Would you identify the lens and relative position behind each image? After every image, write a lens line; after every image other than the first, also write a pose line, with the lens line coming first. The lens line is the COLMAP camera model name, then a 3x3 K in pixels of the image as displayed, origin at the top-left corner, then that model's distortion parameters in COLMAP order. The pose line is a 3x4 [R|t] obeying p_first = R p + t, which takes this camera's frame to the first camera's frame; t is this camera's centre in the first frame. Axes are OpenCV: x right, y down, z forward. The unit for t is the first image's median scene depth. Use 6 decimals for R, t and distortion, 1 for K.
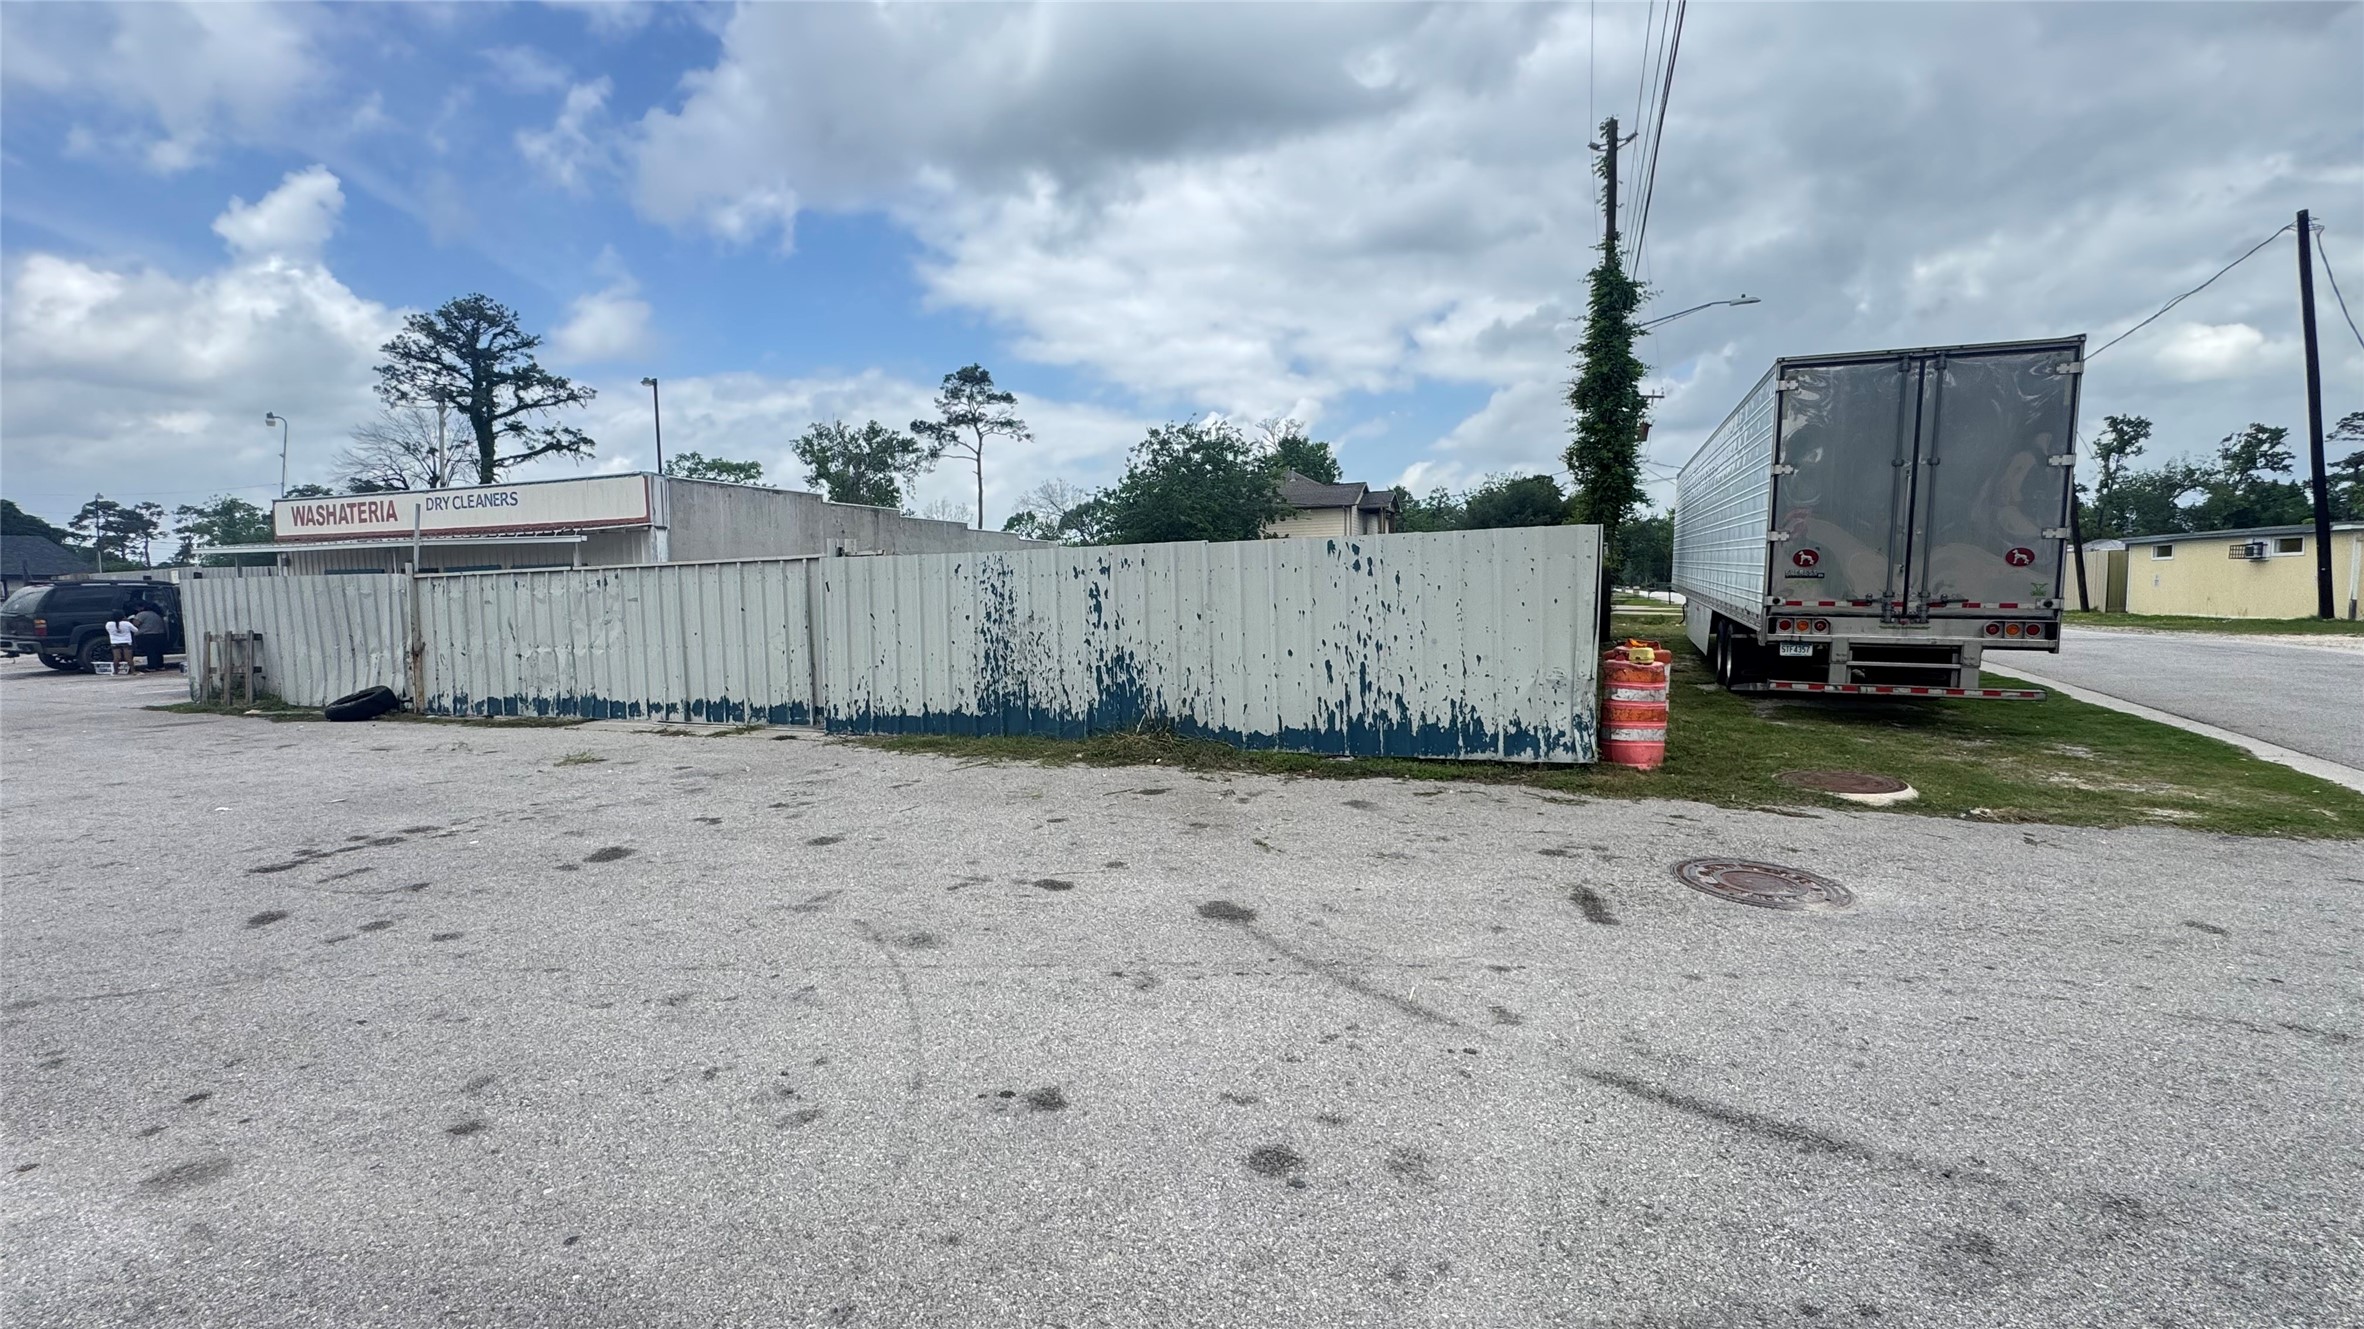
lens RADIAL K [[995.3, 0, 1178.6], [0, 995.3, 668.4], [0, 0, 1]] dist [-0.001589, -0.000542]
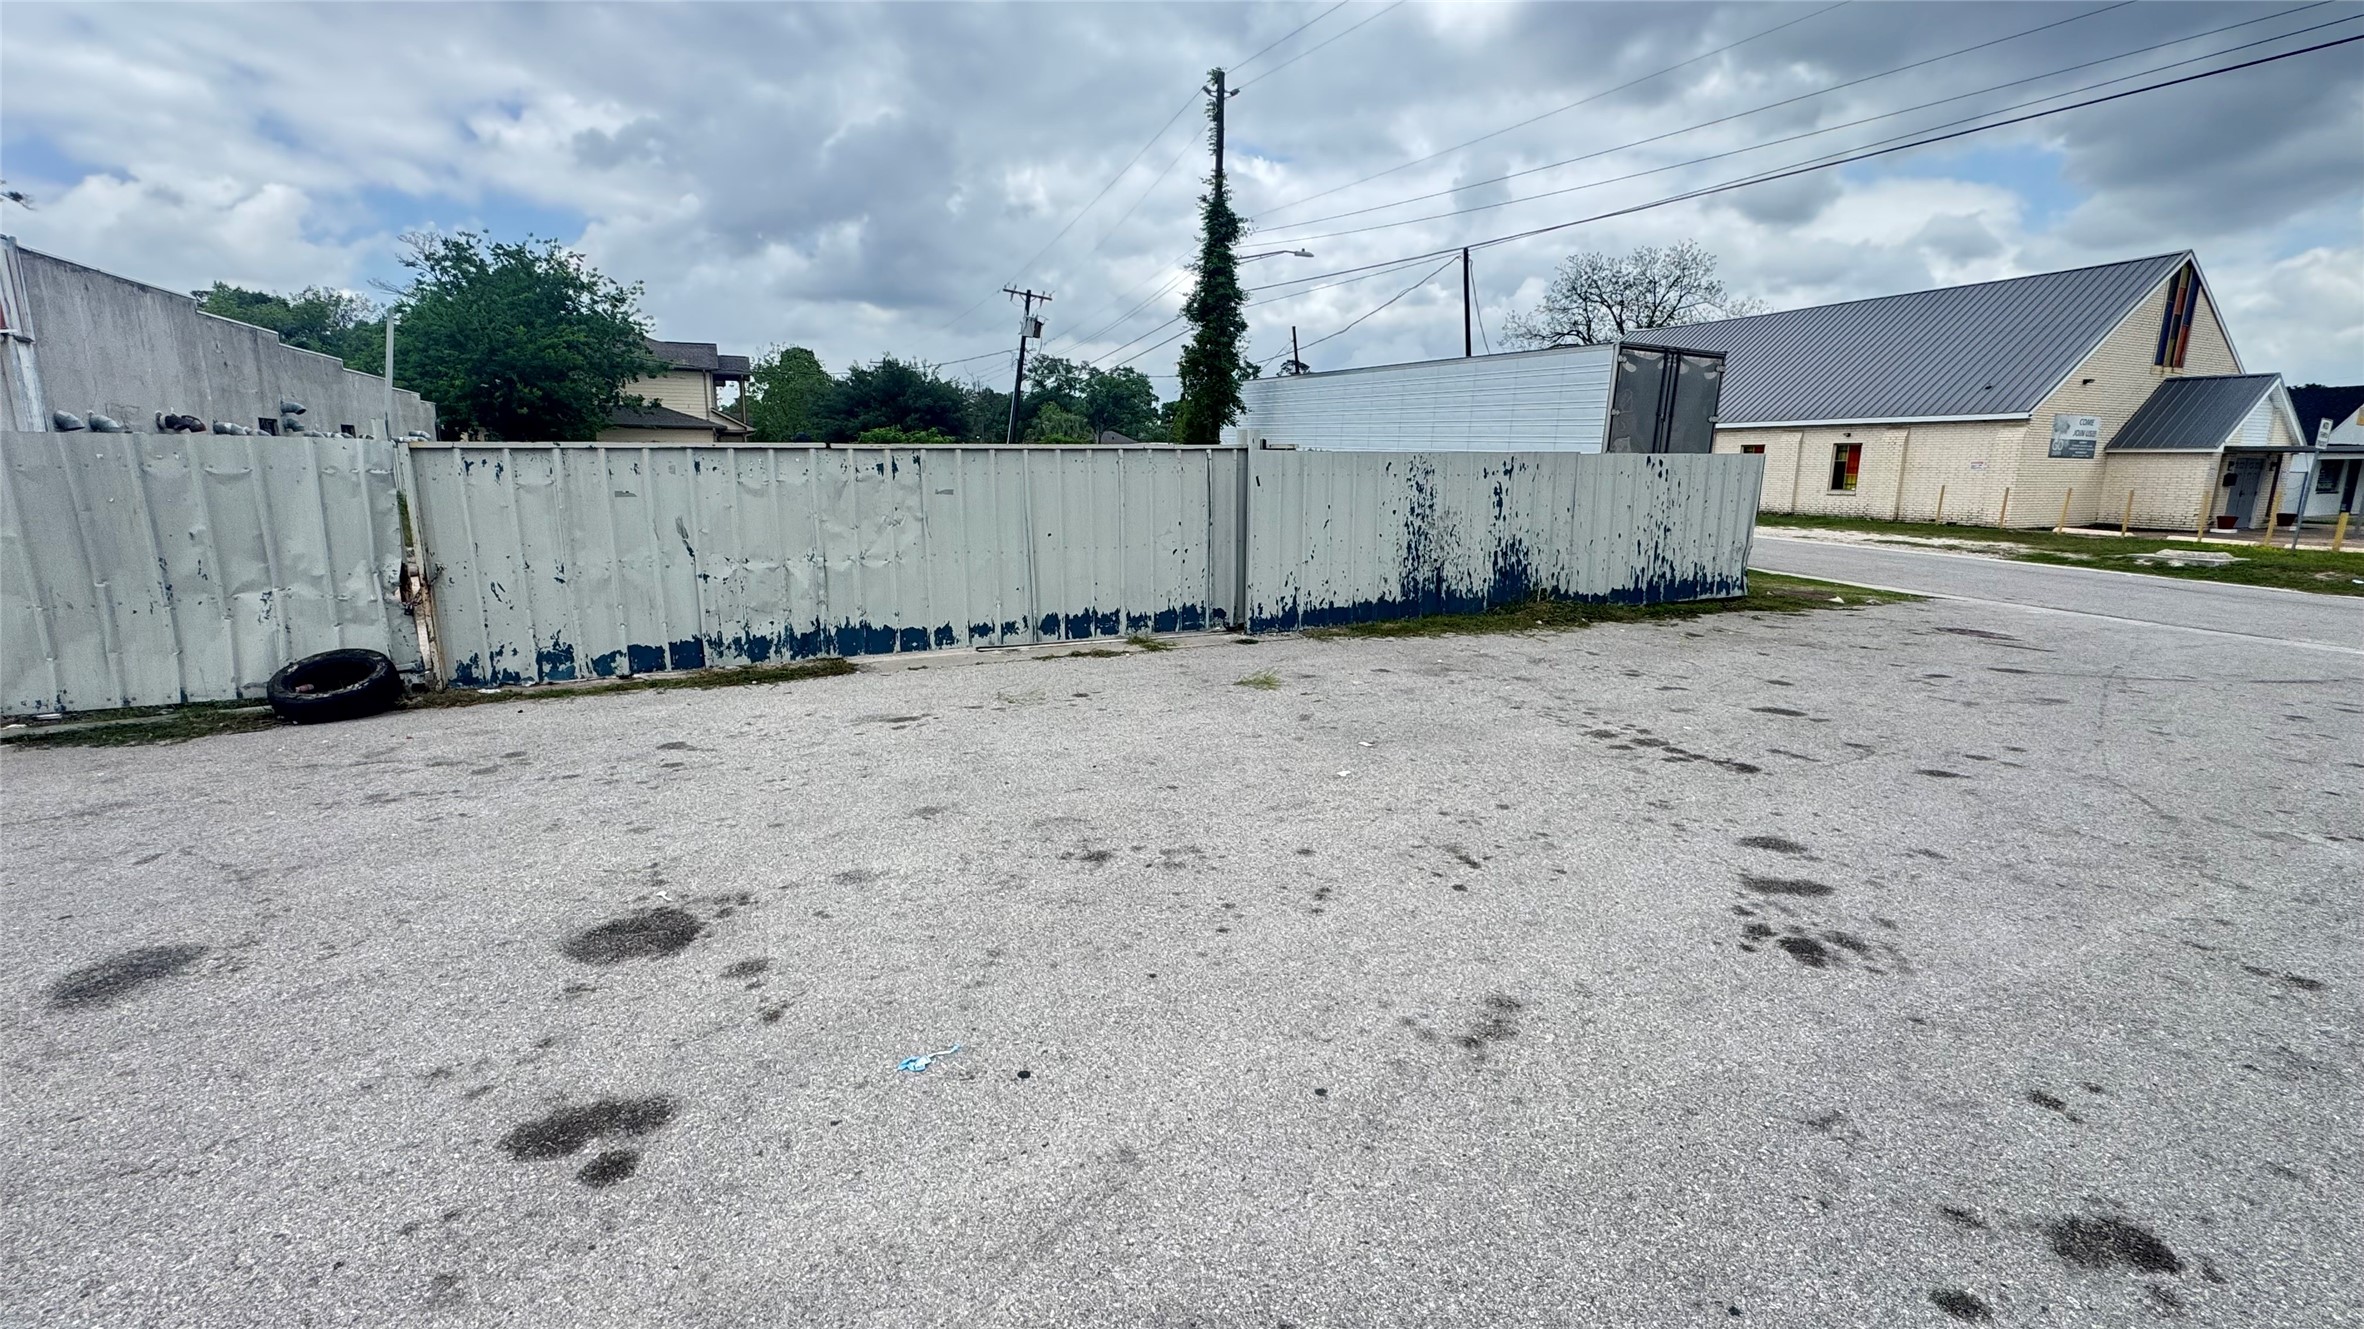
lens RADIAL K [[998.3, 0, 1181.7], [0, 998.3, 663.3], [0, 0, 1]] dist [-0.001785, -0.000061]
pose [[0.690720, -0.120192, 0.713064, -1.082748], [0.036554, 0.990633, 0.131570, -0.036276], [-0.722198, -0.064813, 0.688643, 0.371923]]
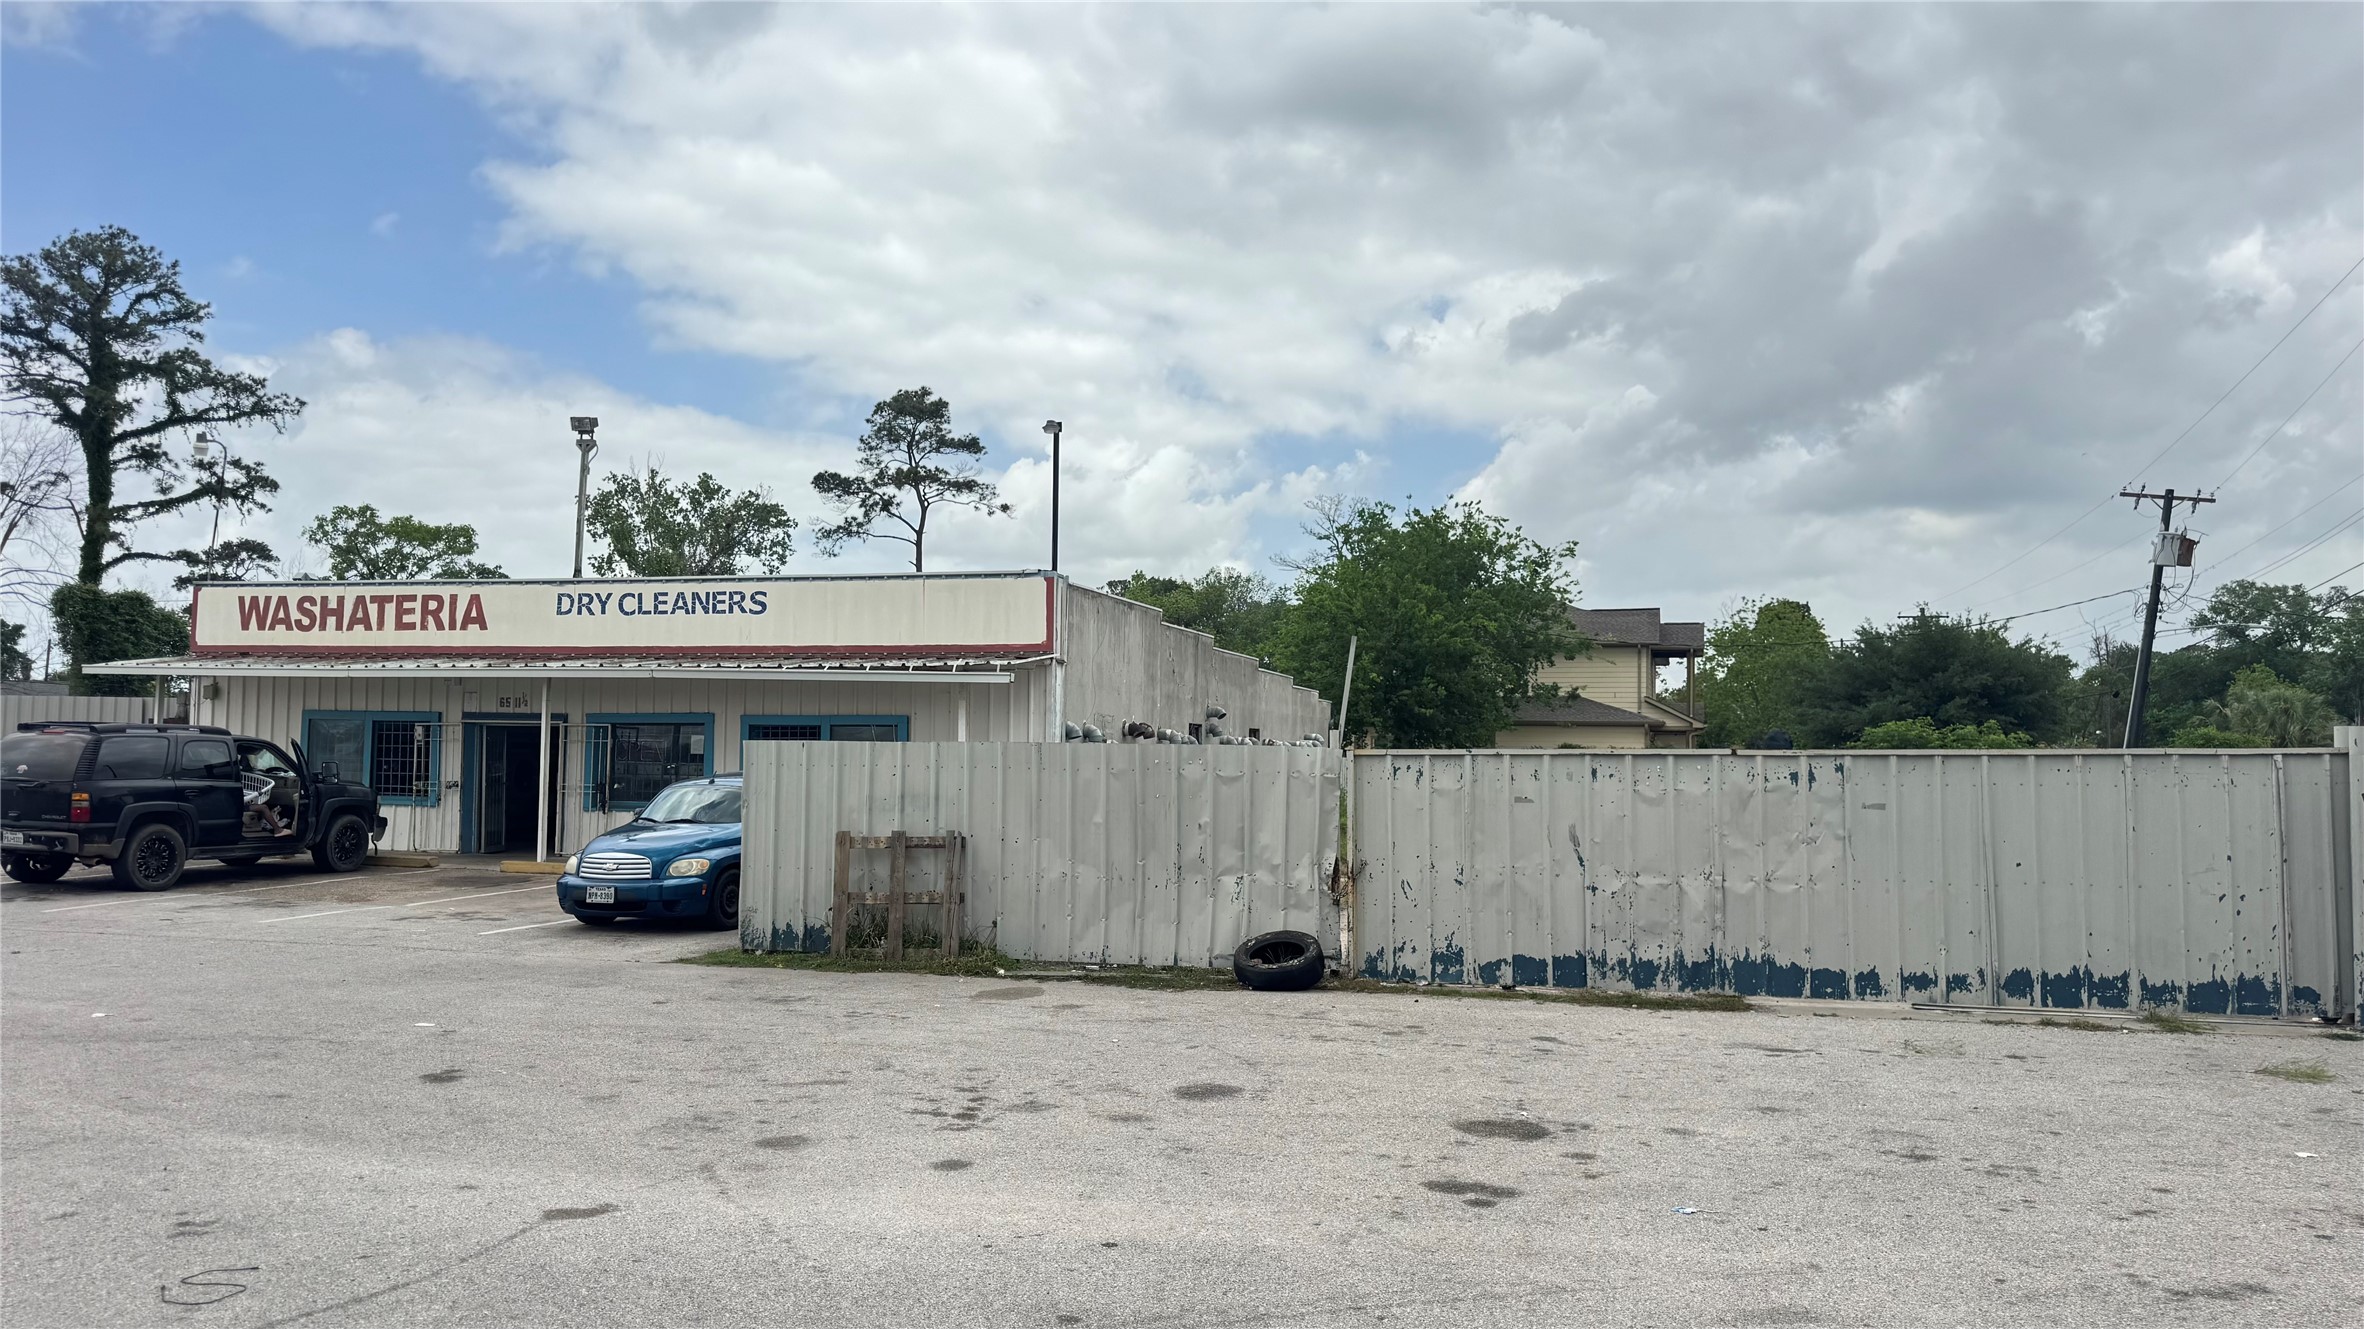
lens RADIAL K [[1648.2, 0, 1192.9], [0, 1648.2, 673.7], [0, 0, 1]] dist [0.139695, -0.223529]
pose [[0.993773, 0.033264, 0.106345, -1.202261], [-0.018975, 0.990981, -0.132652, -0.003410], [-0.109798, 0.129808, 0.985441, -0.006474]]
